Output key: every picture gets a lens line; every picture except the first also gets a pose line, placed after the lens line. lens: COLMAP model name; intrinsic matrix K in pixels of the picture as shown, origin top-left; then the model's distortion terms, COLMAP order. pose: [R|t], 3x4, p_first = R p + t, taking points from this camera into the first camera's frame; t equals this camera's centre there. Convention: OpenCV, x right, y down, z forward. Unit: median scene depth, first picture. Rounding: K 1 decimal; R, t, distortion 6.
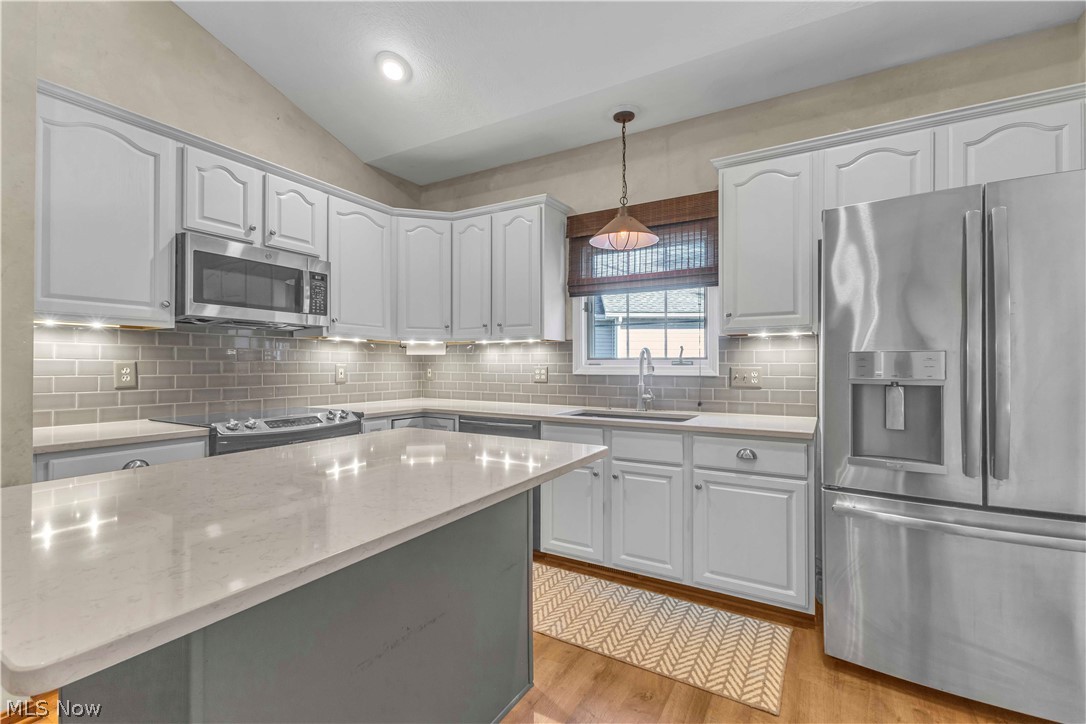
lens RADIAL K [[479.9, 0, 522.3], [0, 479.9, 362.2], [0, 0, 1]] dist [0.007705, 0.000616]
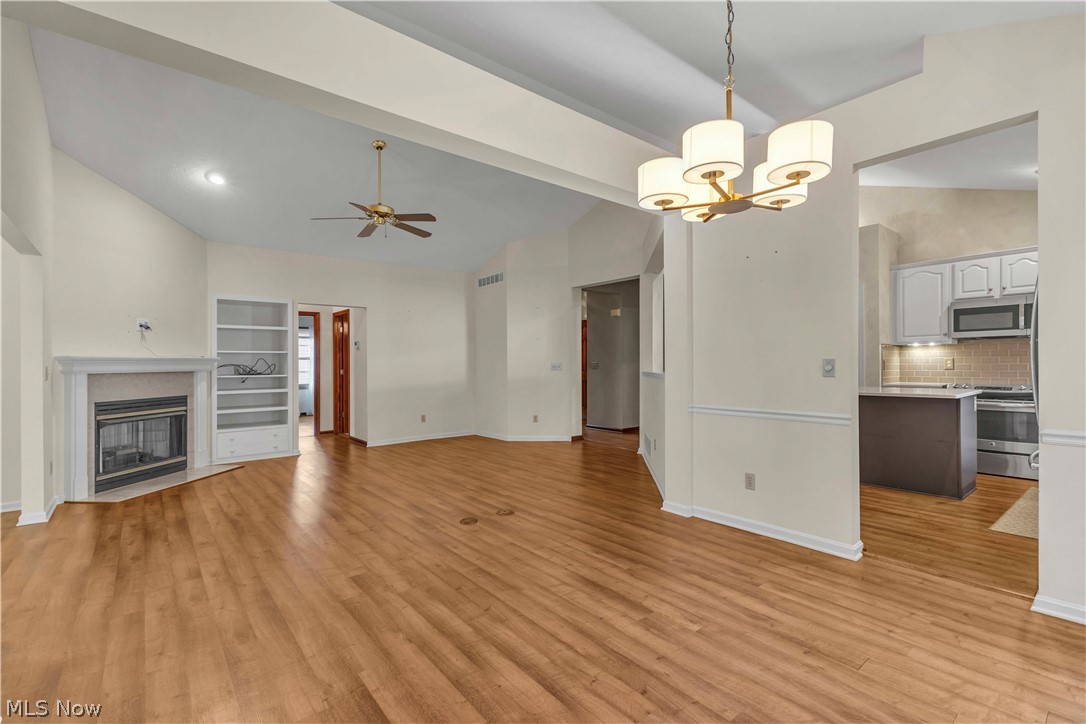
lens RADIAL K [[479.9, 0, 545.5], [0, 479.9, 363.3], [0, 0, 1]] dist [0.007705, 0.000616]
pose [[-0.348730, -0.004135, -0.937214, 1.742861], [0.005327, 0.999965, -0.006394, 0.023536], [0.937208, -0.007222, -0.348695, -0.013229]]
